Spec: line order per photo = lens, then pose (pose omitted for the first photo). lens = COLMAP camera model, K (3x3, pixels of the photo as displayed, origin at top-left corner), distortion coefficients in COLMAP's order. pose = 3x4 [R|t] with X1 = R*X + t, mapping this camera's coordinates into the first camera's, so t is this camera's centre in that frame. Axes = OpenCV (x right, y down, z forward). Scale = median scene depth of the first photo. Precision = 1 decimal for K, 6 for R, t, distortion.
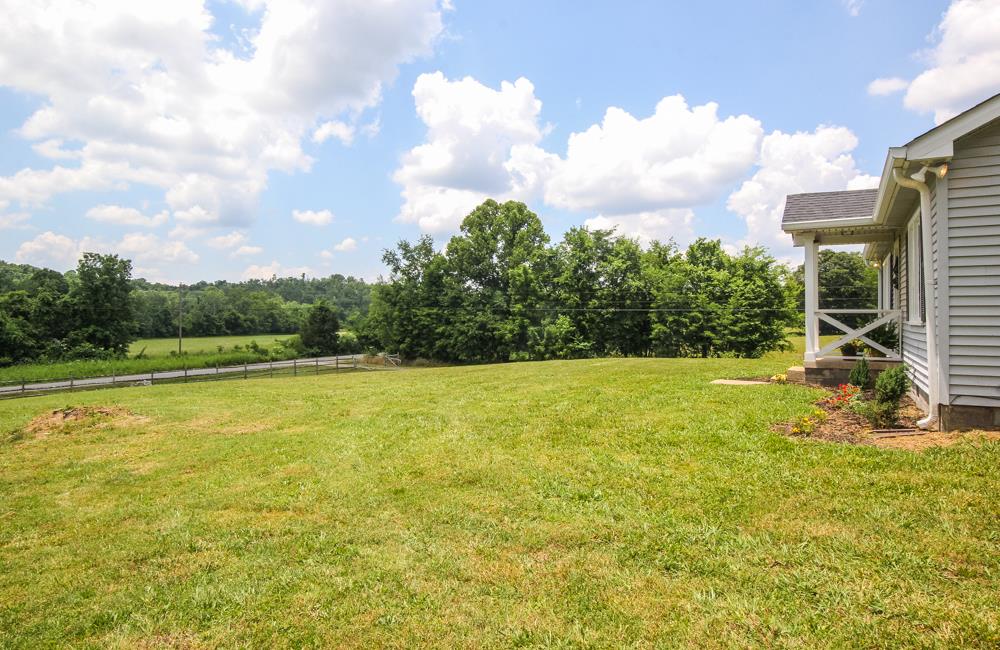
lens RADIAL K [[613.5, 0, 484.2], [0, 613.5, 325.2], [0, 0, 1]] dist [0.006543, 0.002376]
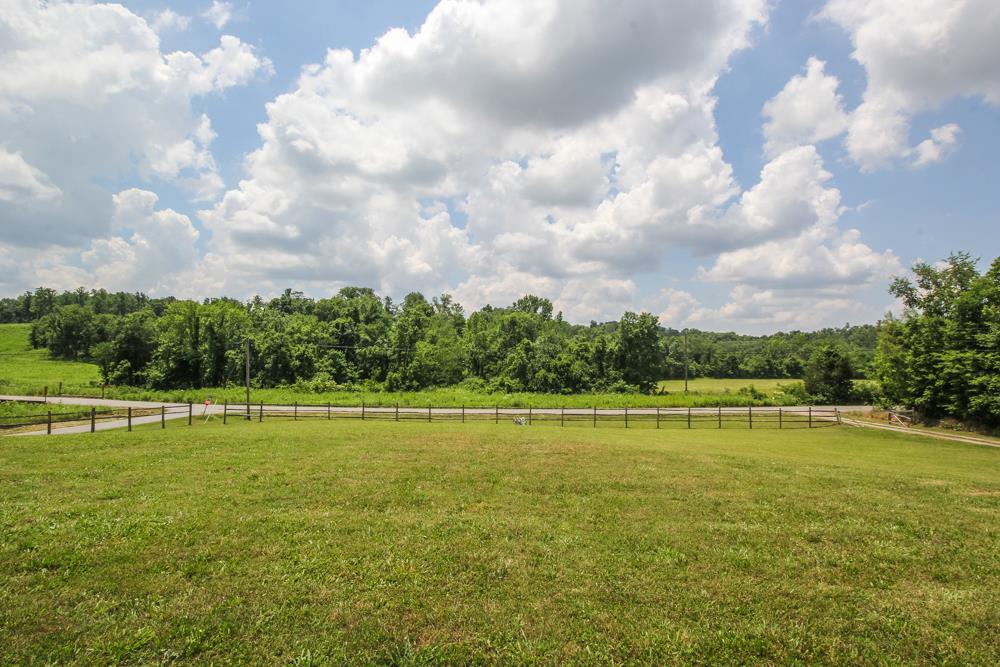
lens RADIAL K [[477.2, 0, 501.0], [0, 477.2, 345.4], [0, 0, 1]] dist [-0.024805, 0.000248]
pose [[0.551608, -0.020530, -0.833851, 0.032988], [-0.019420, 0.999110, -0.037445, -0.001473], [0.833878, 0.036848, 0.550718, 0.113320]]
